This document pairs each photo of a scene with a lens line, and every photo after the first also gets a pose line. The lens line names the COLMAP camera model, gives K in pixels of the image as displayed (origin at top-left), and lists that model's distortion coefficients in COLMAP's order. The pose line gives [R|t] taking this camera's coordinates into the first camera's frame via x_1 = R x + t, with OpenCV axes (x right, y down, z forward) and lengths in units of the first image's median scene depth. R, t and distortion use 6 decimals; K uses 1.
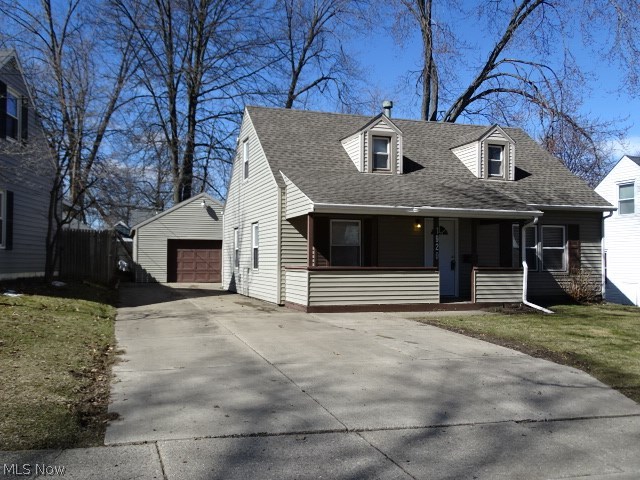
lens RADIAL K [[598.3, 0, 318.9], [0, 598.3, 240.6], [0, 0, 1]] dist [-0.000419, 0.000000]
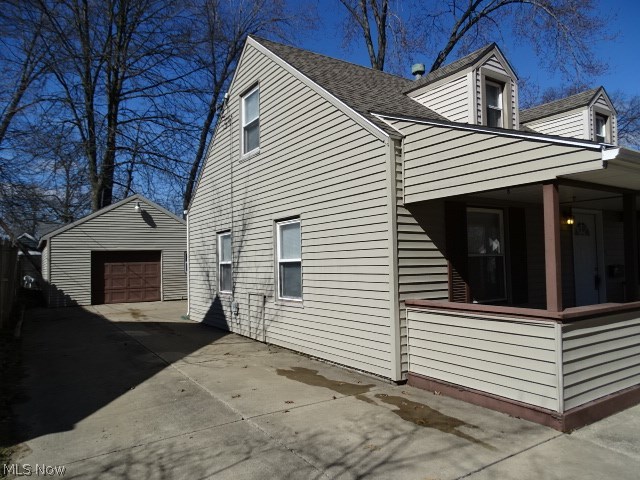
lens RADIAL K [[452.6, 0, 322.9], [0, 452.6, 243.5], [0, 0, 1]] dist [-0.006770, -0.006931]
pose [[0.965877, -0.014029, 0.258621, -0.157300], [0.017327, 0.999795, -0.010480, -0.000683], [-0.258421, 0.014603, 0.965922, 0.479631]]
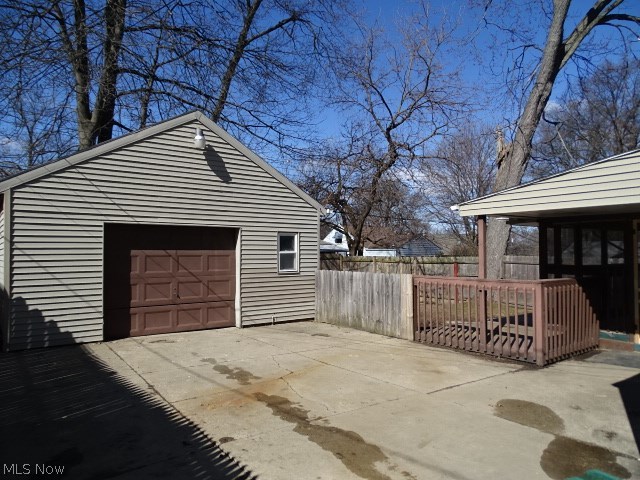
lens RADIAL K [[452.6, 0, 320.3], [0, 452.6, 240.0], [0, 0, 1]] dist [-0.006770, -0.006931]
pose [[0.947469, 0.008392, 0.319738, -0.311375], [-0.011872, 0.999890, 0.008937, 0.005689], [-0.319627, -0.012263, 0.947464, 0.996616]]
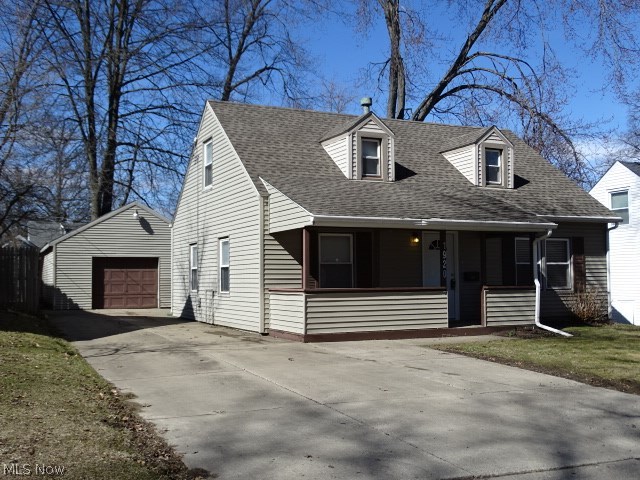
lens RADIAL K [[696.9, 0, 322.8], [0, 696.9, 238.3], [0, 0, 1]] dist [0.002457, 0.000000]
pose [[0.993044, -0.006464, 0.117568, -0.070187], [0.009394, 0.999659, -0.024382, -0.002744], [-0.117371, 0.025317, 0.992765, -0.000798]]
